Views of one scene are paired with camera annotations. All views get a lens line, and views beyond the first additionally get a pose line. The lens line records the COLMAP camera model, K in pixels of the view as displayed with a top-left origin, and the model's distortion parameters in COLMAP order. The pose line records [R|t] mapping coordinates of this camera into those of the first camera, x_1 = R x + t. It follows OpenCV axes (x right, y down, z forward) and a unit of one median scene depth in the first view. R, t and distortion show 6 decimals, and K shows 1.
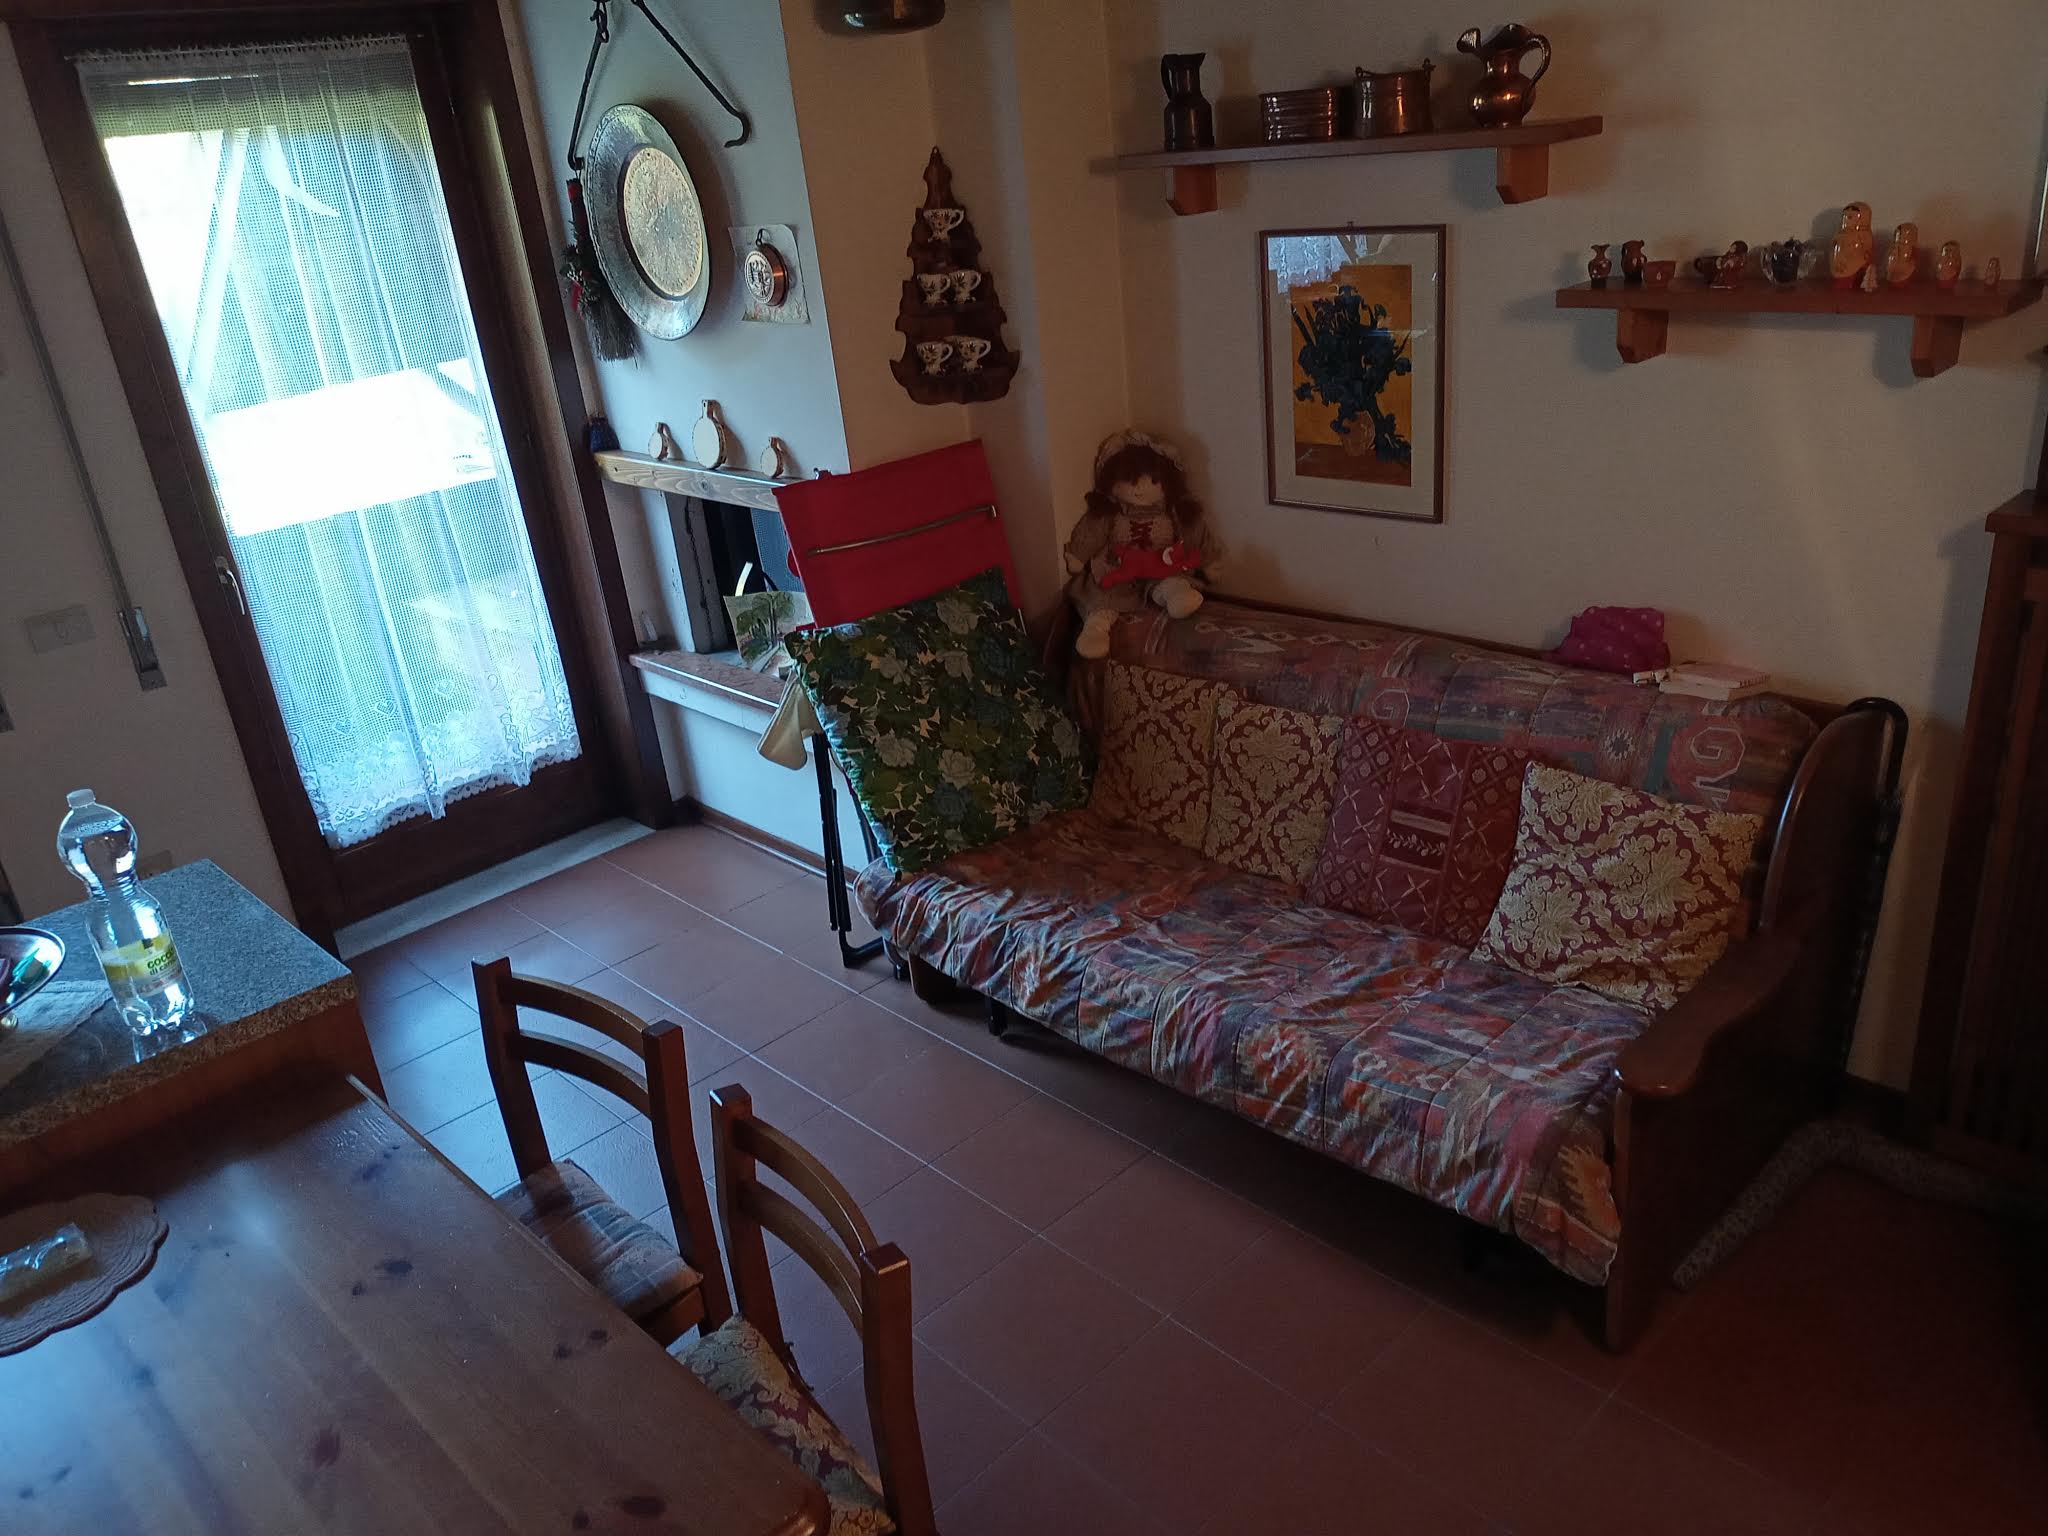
lens RADIAL K [[1546.7, 0, 1024.0], [0, 1546.7, 768.0], [0, 0, 1]] dist [0.011397, -0.001922]
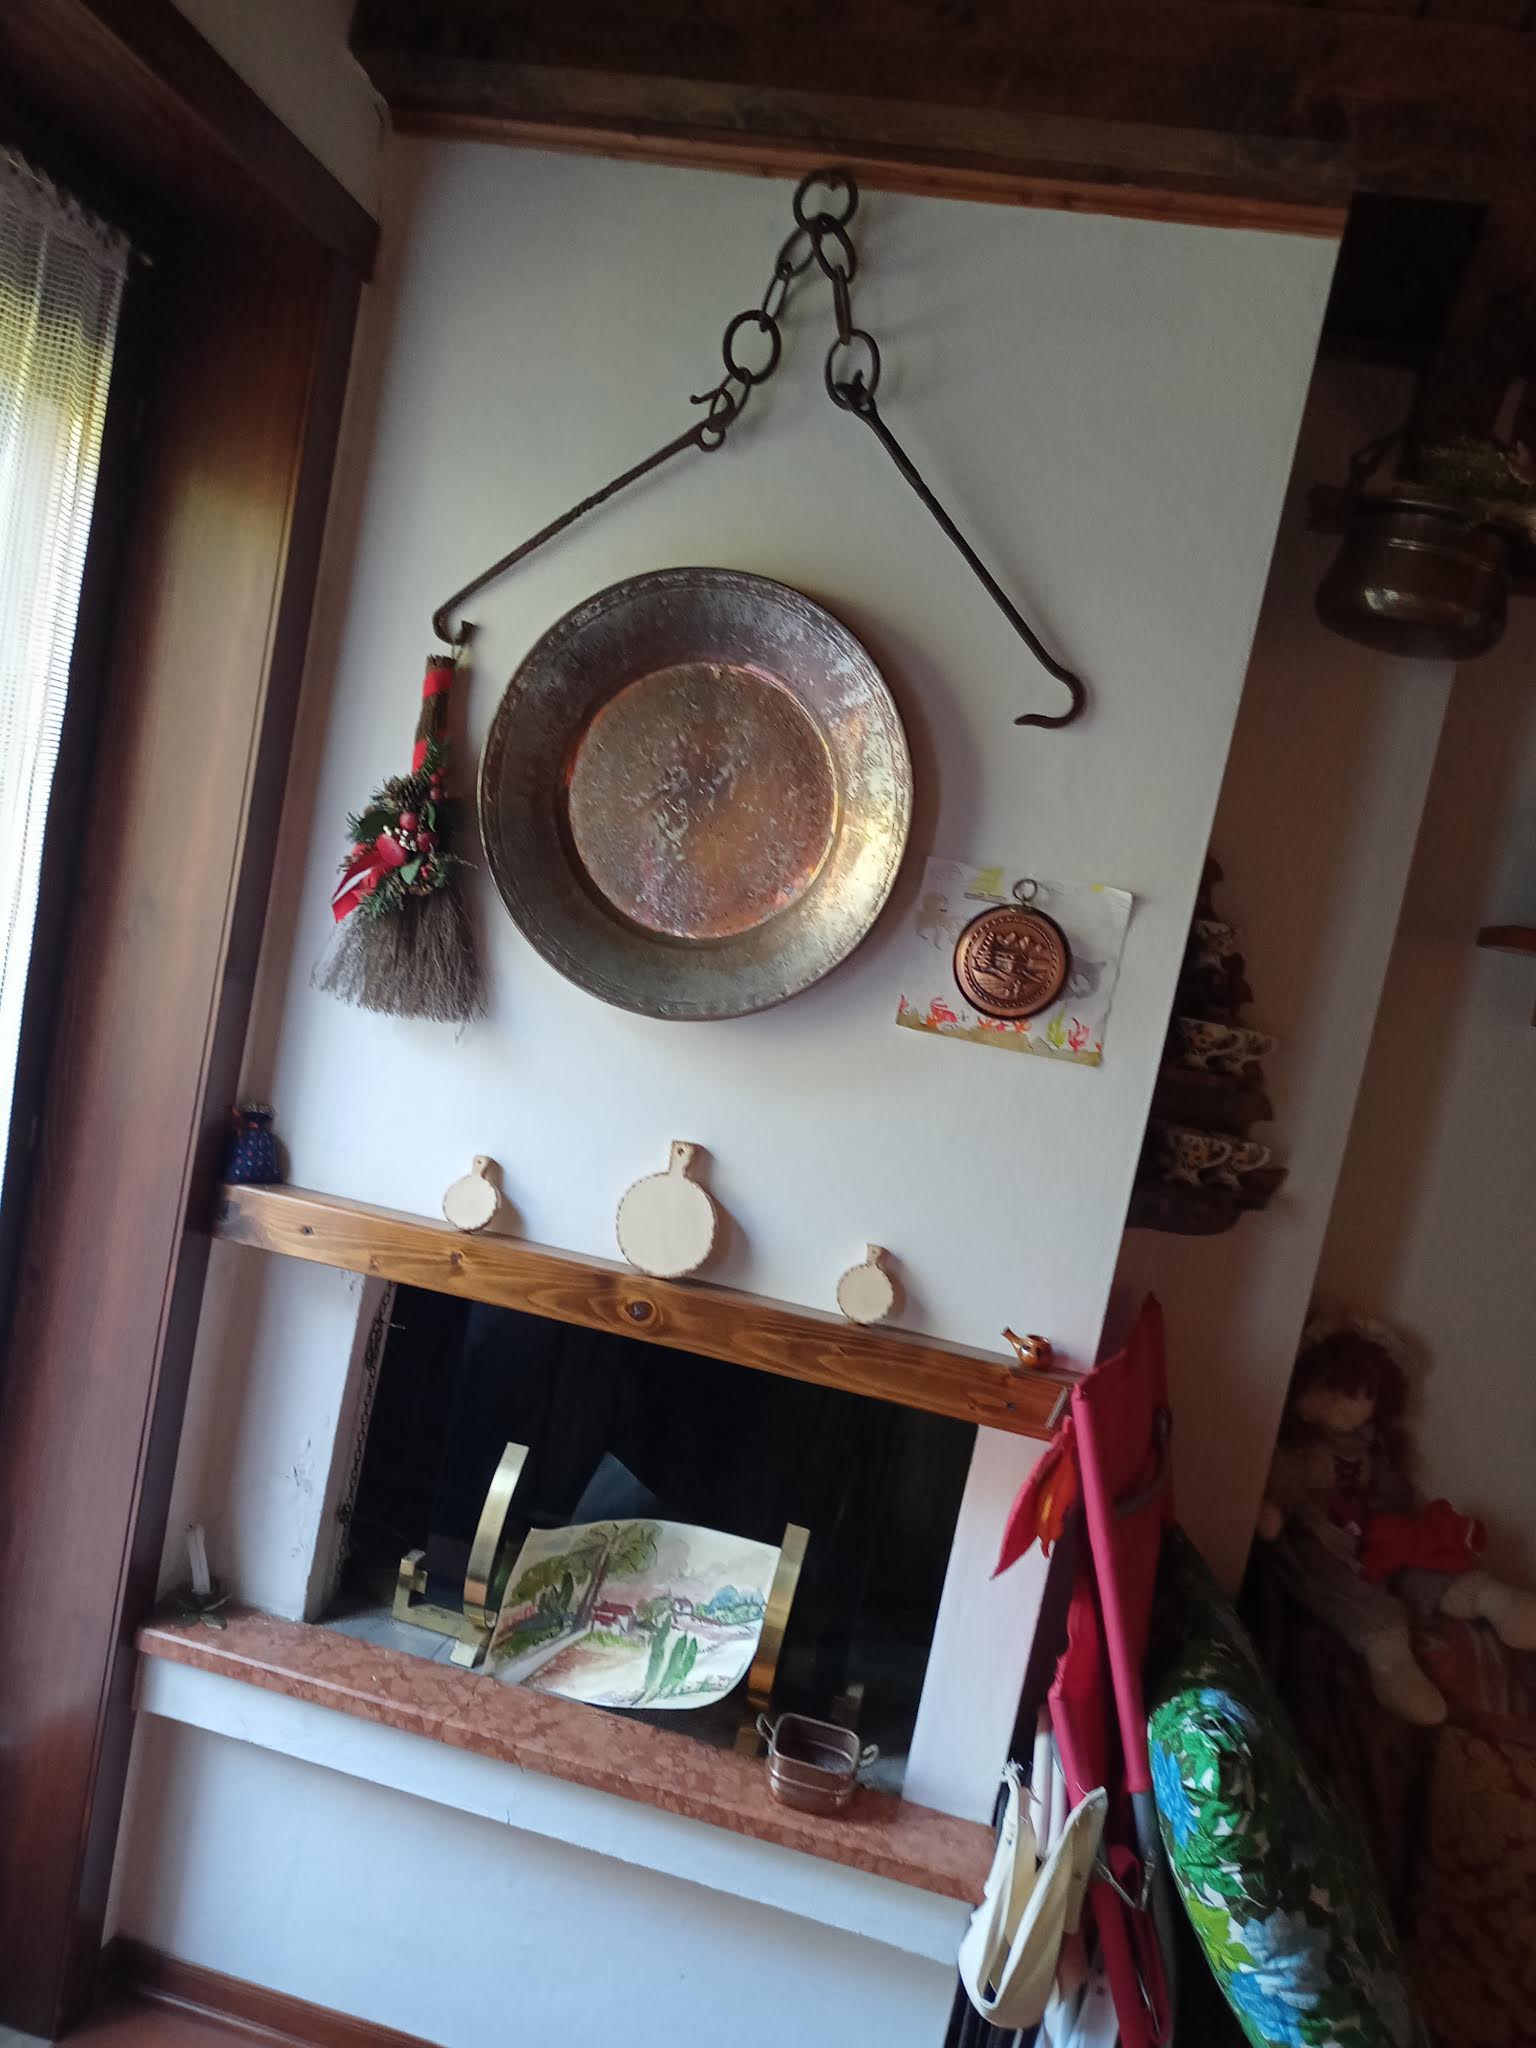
lens RADIAL K [[1546.7, 0, 768.0], [0, 1546.7, 1024.0], [0, 0, 1]] dist [0.011397, -0.001922]
pose [[0.779902, 0.202352, 0.592290, -0.461791], [-0.022022, 0.954584, -0.297128, -0.122350], [-0.625514, 0.218687, 0.748938, 0.578575]]
